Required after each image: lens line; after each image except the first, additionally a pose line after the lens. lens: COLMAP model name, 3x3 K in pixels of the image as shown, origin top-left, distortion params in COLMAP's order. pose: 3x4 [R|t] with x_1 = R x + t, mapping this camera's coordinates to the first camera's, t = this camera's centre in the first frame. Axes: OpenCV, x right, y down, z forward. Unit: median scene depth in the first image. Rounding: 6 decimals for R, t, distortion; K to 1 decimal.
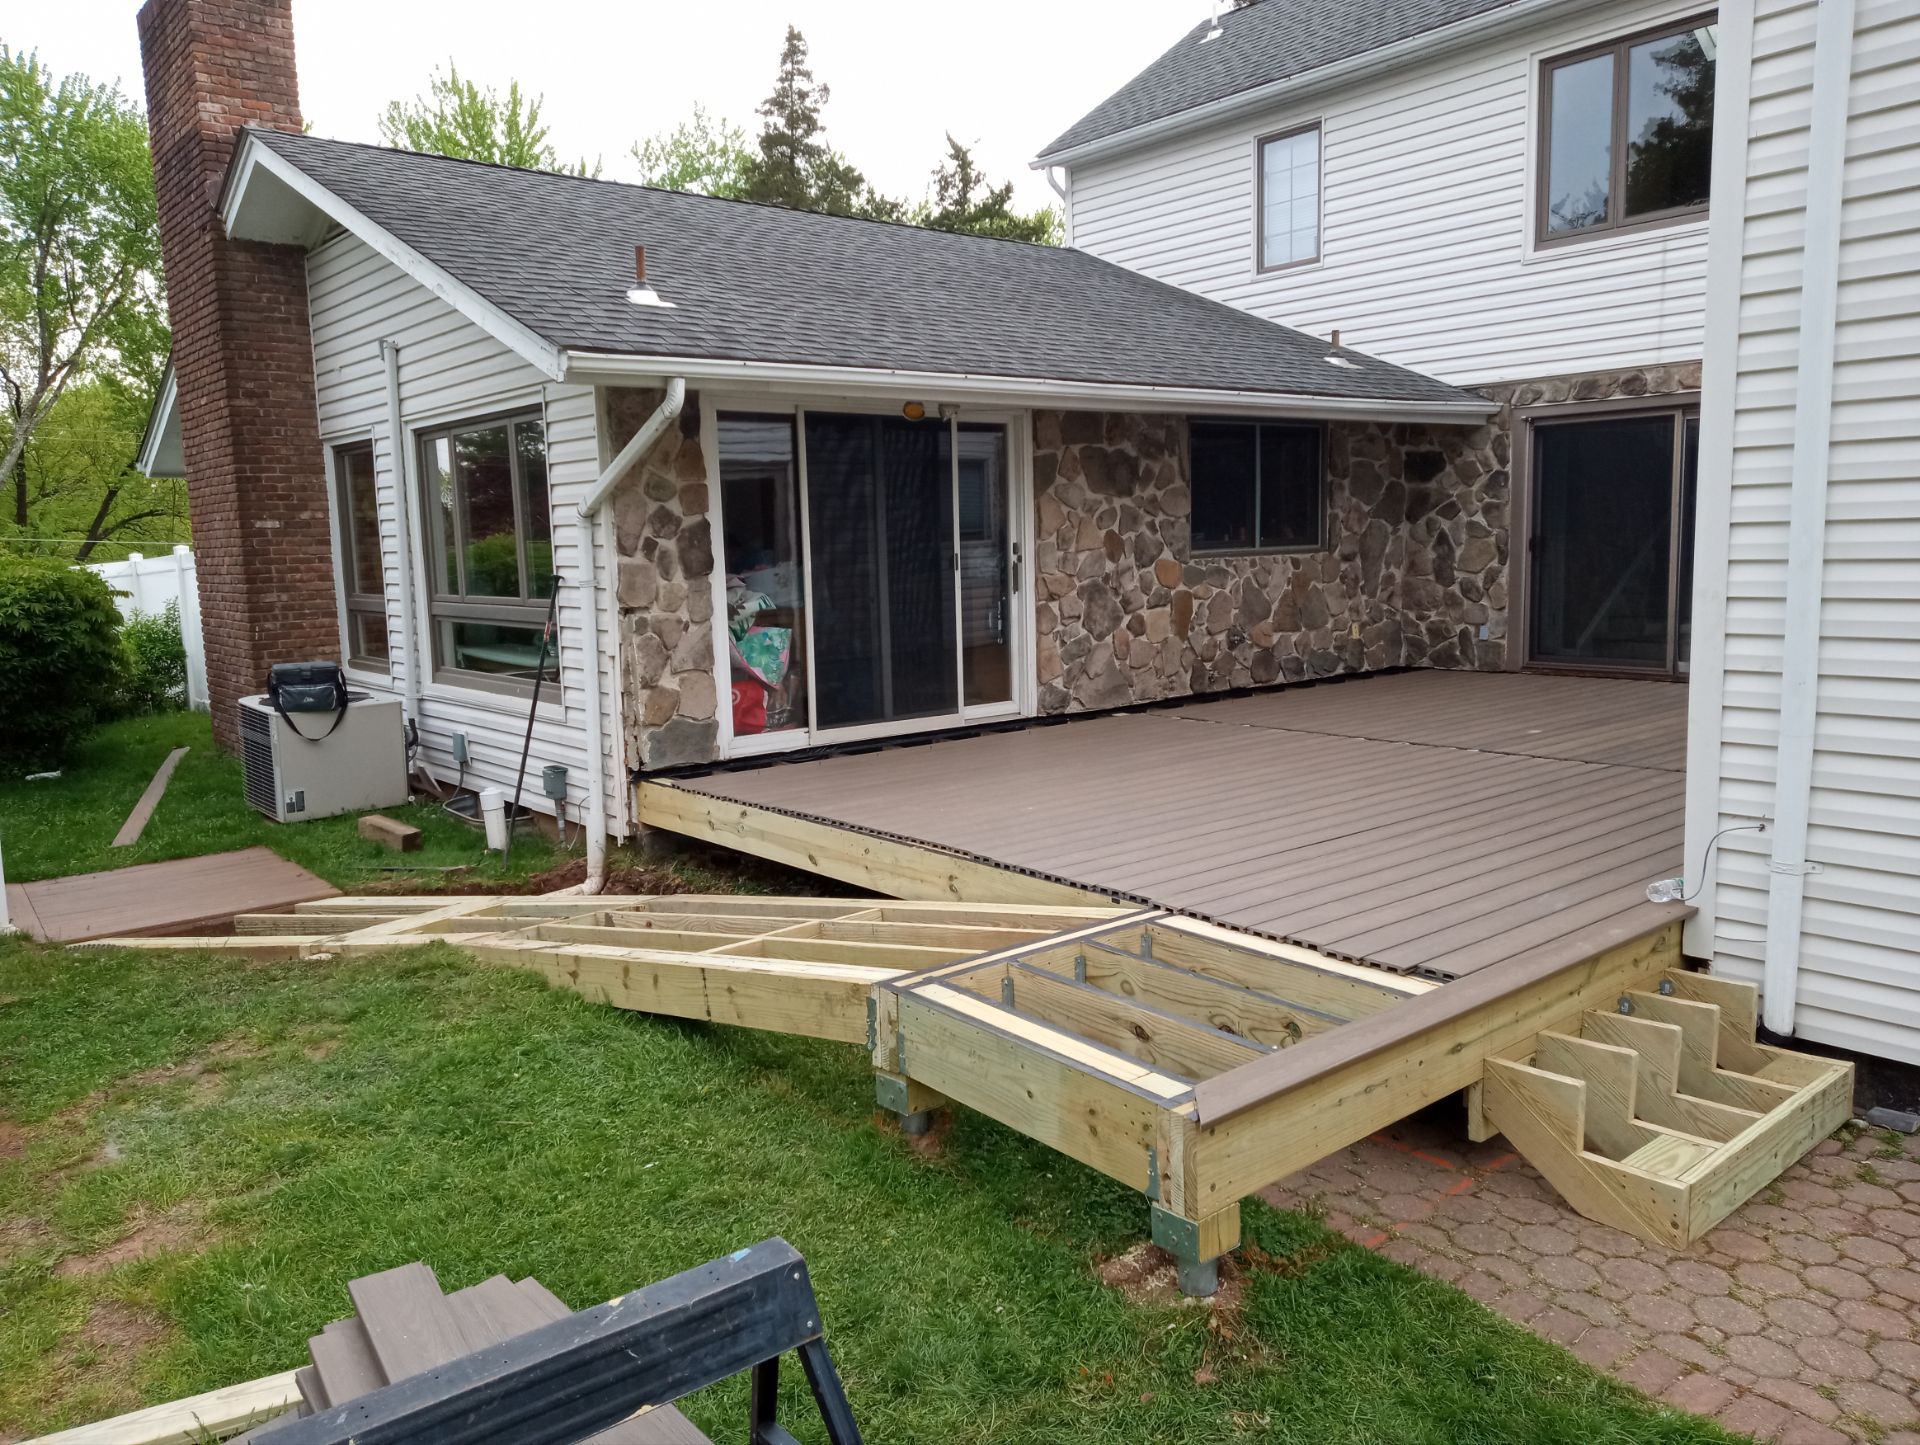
lens RADIAL K [[1408.0, 0, 955.9], [0, 1408.0, 724.8], [0, 0, 1]] dist [0.108315, -0.213405]
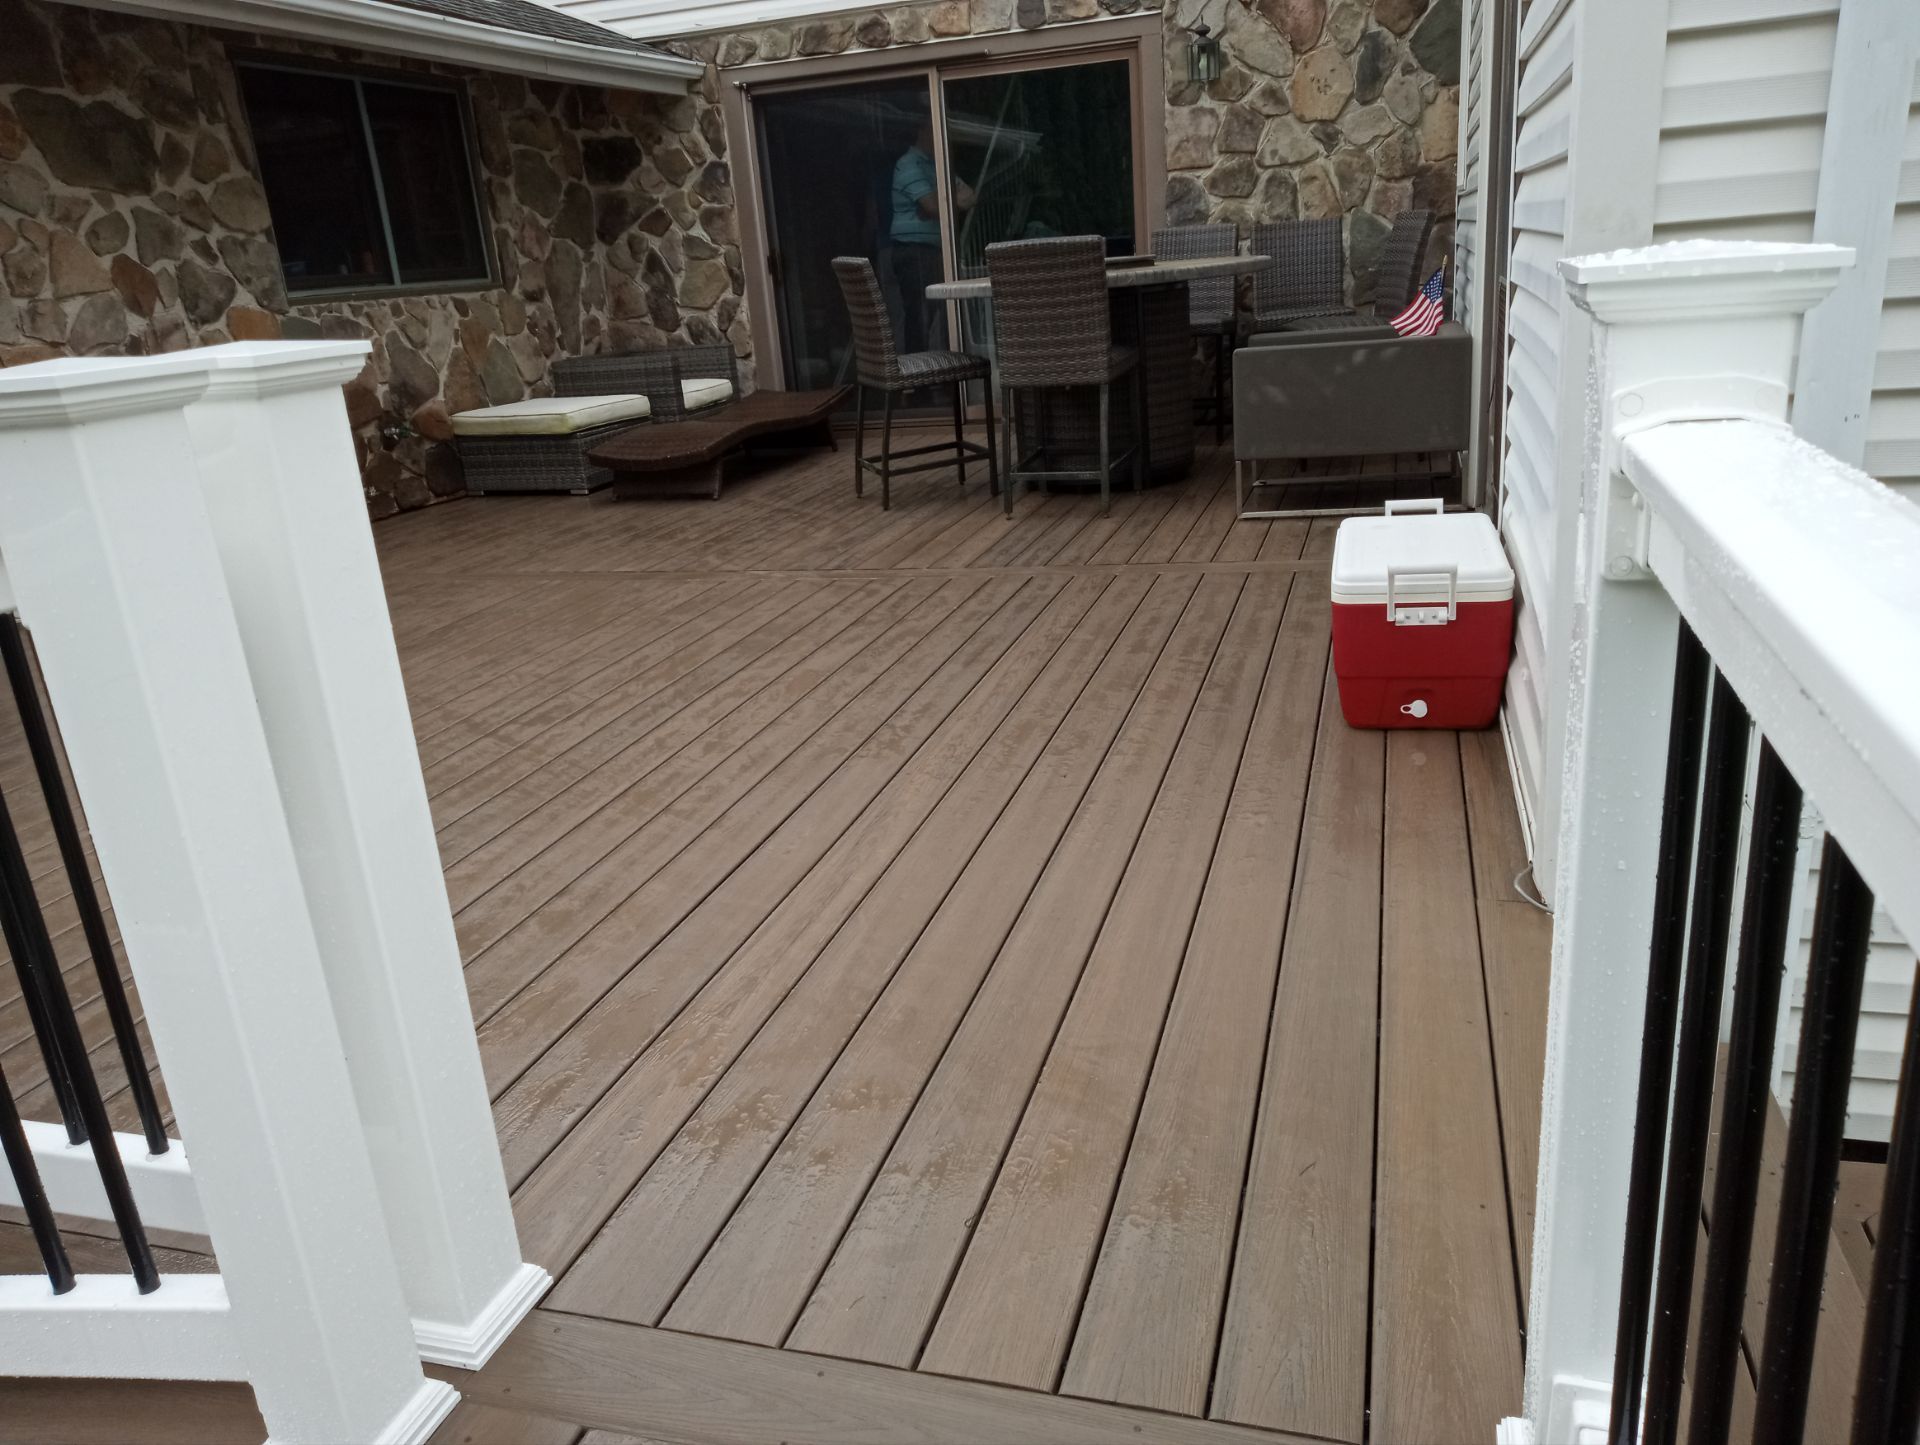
lens RADIAL K [[1426.5, 0, 964.2], [0, 1426.5, 730.4], [0, 0, 1]] dist [0.003671, 0.002364]
pose [[0.829678, -0.212804, 0.516090, 0.054335], [0.129238, 0.972596, 0.193274, -0.022762], [-0.543077, -0.093657, 0.834444, 0.333639]]
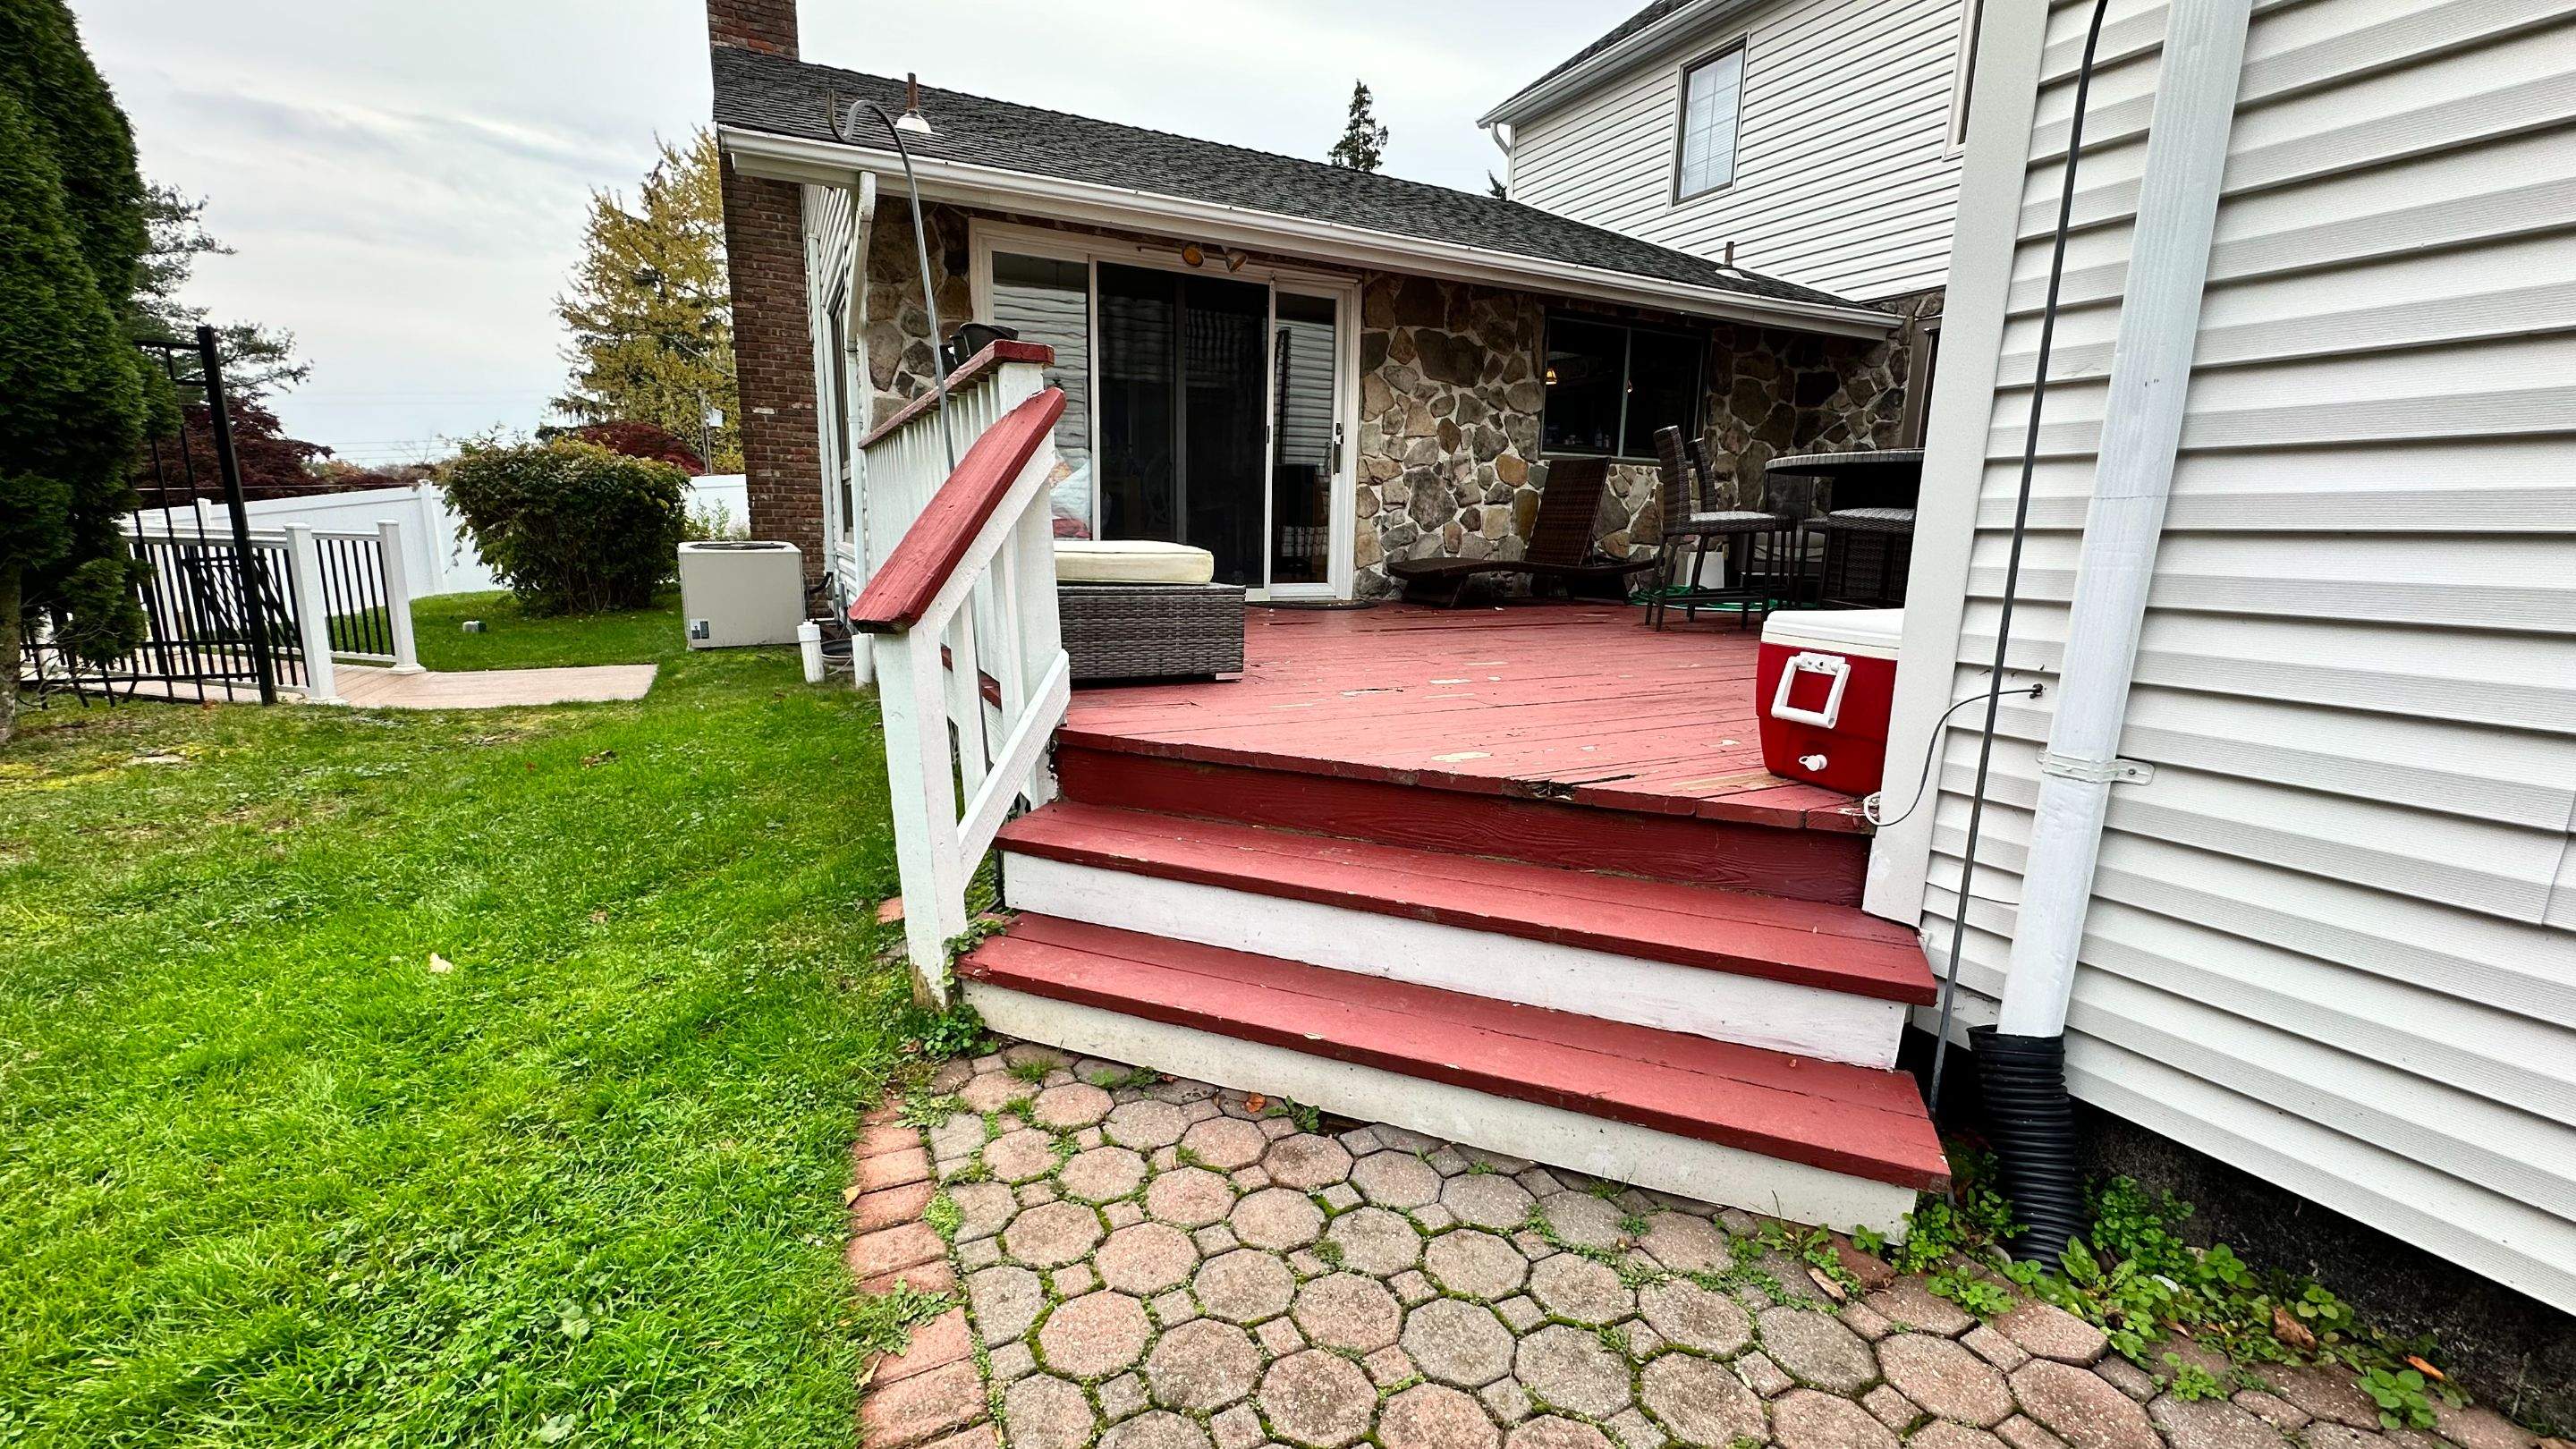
lens RADIAL K [[1029.8, 0, 1286.1], [0, 1029.8, 731.3], [0, 0, 1]] dist [-0.002852, 0.000746]
pose [[0.973798, 0.088681, -0.209413, 0.168195], [-0.075030, 0.994559, 0.072274, 0.035986], [0.214683, -0.054668, 0.975153, 0.255224]]
